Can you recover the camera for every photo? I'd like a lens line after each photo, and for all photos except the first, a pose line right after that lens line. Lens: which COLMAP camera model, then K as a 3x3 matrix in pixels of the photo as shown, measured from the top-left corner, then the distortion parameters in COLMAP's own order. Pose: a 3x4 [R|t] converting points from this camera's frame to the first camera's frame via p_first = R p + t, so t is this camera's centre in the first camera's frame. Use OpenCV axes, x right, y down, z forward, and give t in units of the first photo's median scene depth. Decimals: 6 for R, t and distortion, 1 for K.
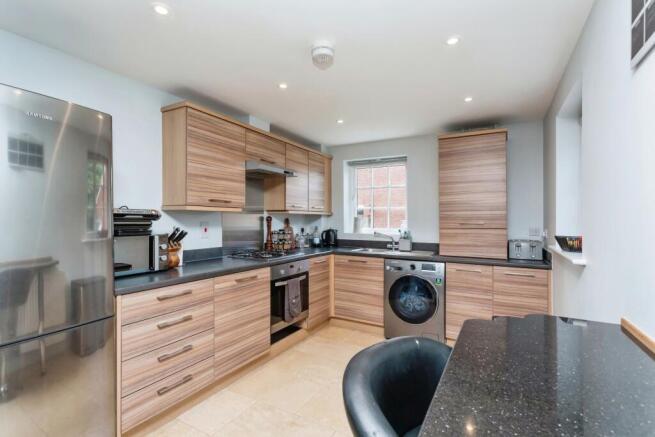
lens RADIAL K [[313.6, 0, 327.5], [0, 313.6, 218.5], [0, 0, 1]] dist [0.000290, -0.000172]
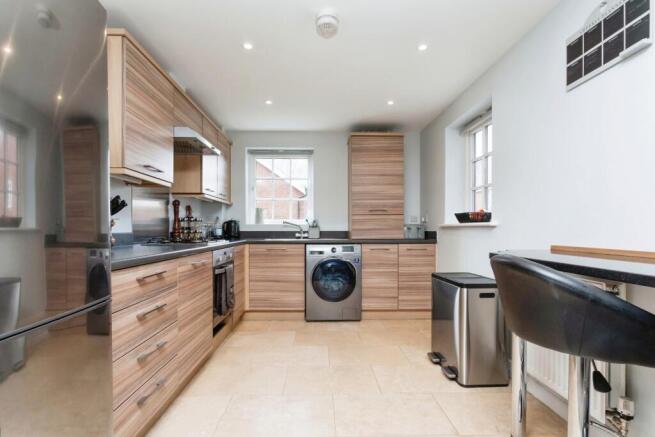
lens RADIAL K [[322.9, 0, 327.0], [0, 322.9, 226.7], [0, 0, 1]] dist [0.001732, 0.000308]
pose [[0.857985, -0.004082, 0.513659, -0.302817], [0.005820, 0.999981, -0.001775, 0.072070], [-0.513642, 0.004512, 0.857992, 0.053205]]
